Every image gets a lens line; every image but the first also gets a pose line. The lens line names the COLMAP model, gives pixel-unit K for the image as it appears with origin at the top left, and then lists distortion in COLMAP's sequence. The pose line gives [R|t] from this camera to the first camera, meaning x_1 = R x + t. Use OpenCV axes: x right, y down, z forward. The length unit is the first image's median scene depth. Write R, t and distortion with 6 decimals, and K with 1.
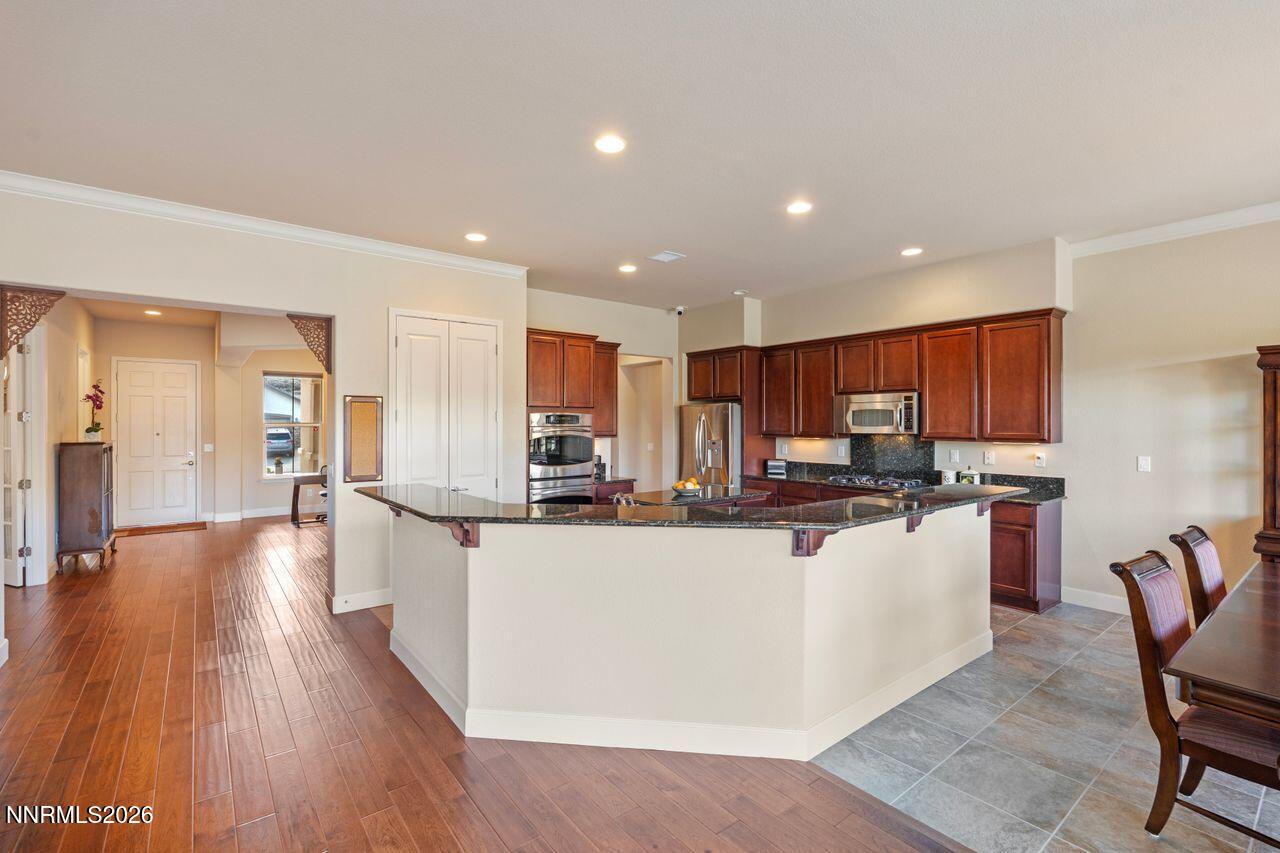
lens RADIAL K [[564.6, 0, 637.7], [0, 564.6, 428.1], [0, 0, 1]] dist [-0.002718, 0.000533]
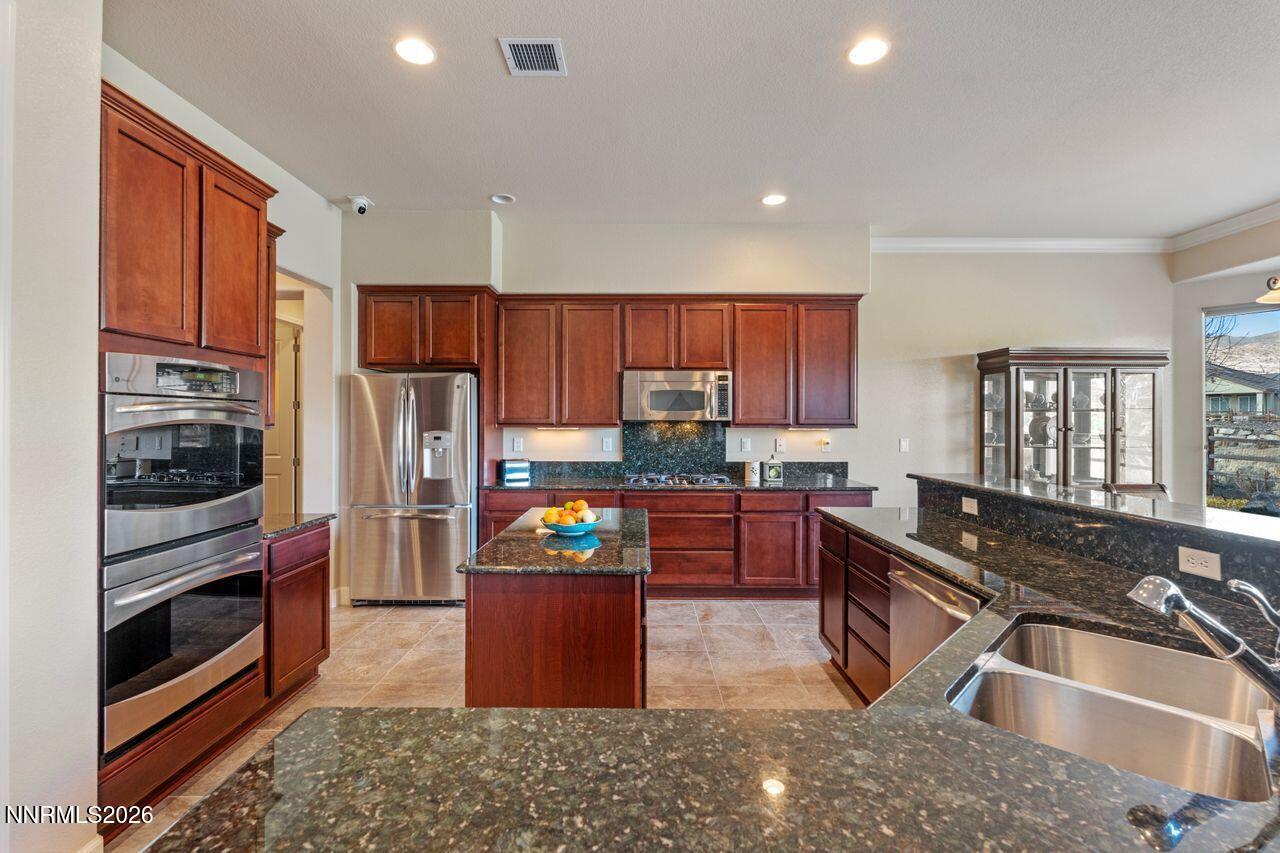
lens RADIAL K [[564.6, 0, 641.5], [0, 564.6, 423.0], [0, 0, 1]] dist [-0.002718, 0.000533]
pose [[0.616964, 0.001199, 0.786991, -0.239488], [0.002498, 0.999991, -0.003482, 0.015635], [-0.786988, 0.004115, 0.616955, 0.527035]]
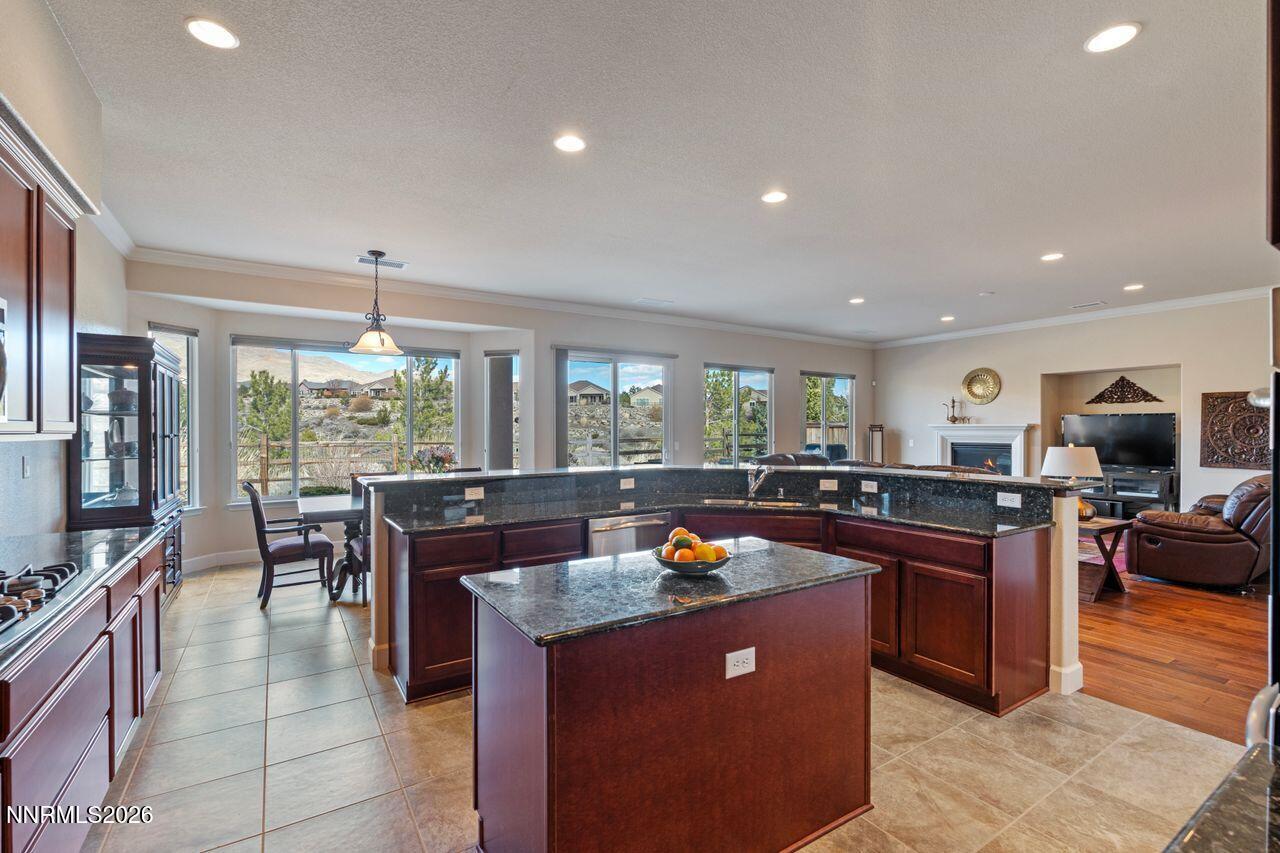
lens RADIAL K [[564.6, 0, 629.7], [0, 564.6, 431.3], [0, 0, 1]] dist [-0.002718, 0.000533]
pose [[-0.993724, 0.001885, 0.111845, 0.071876], [0.003412, 0.999904, 0.013460, 0.009558], [-0.111809, 0.013757, -0.993634, 1.187634]]
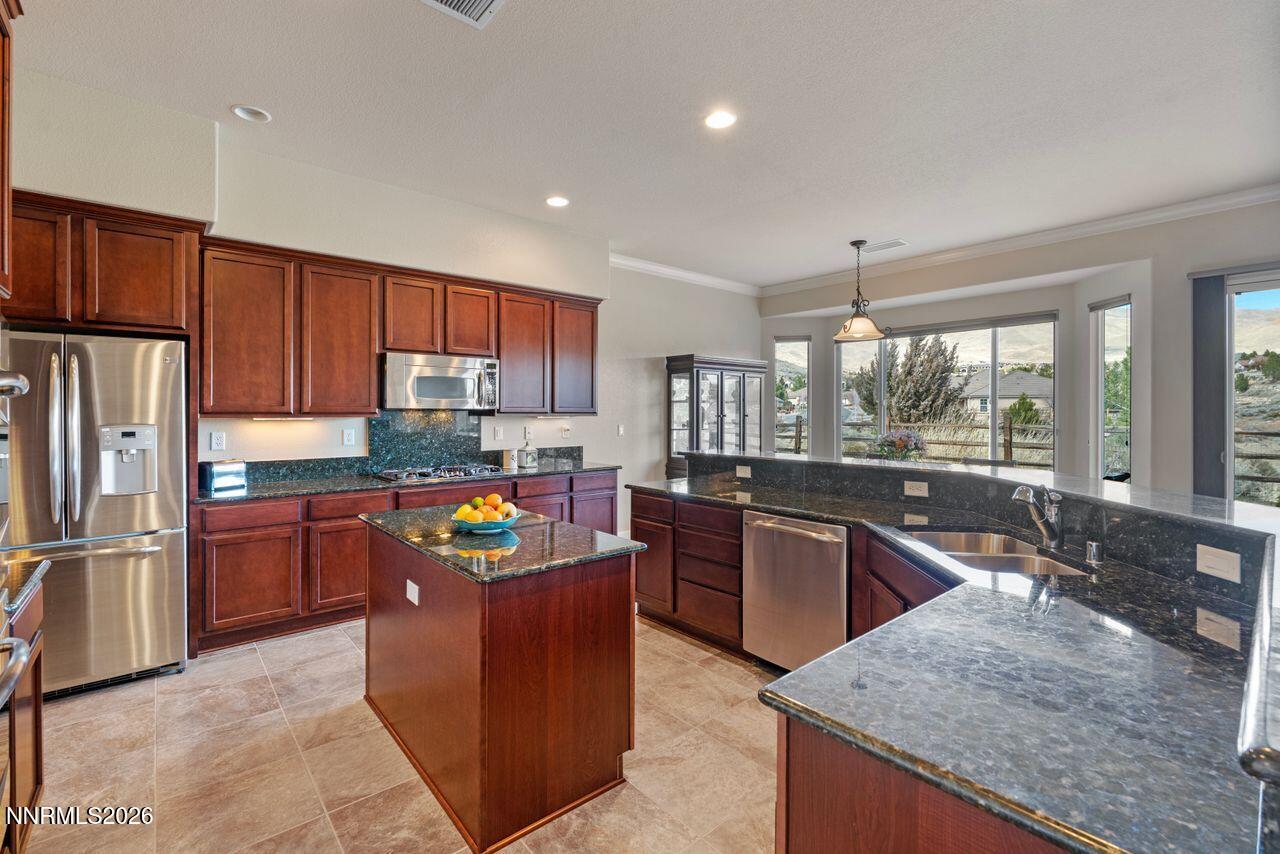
lens RADIAL K [[564.6, 0, 637.5], [0, 564.6, 414.7], [0, 0, 1]] dist [-0.002718, 0.000533]
pose [[-0.047024, -0.004286, 0.998885, -0.337251], [0.005816, 0.999973, 0.004564, 0.015229], [-0.998877, 0.006024, -0.046998, 0.755048]]
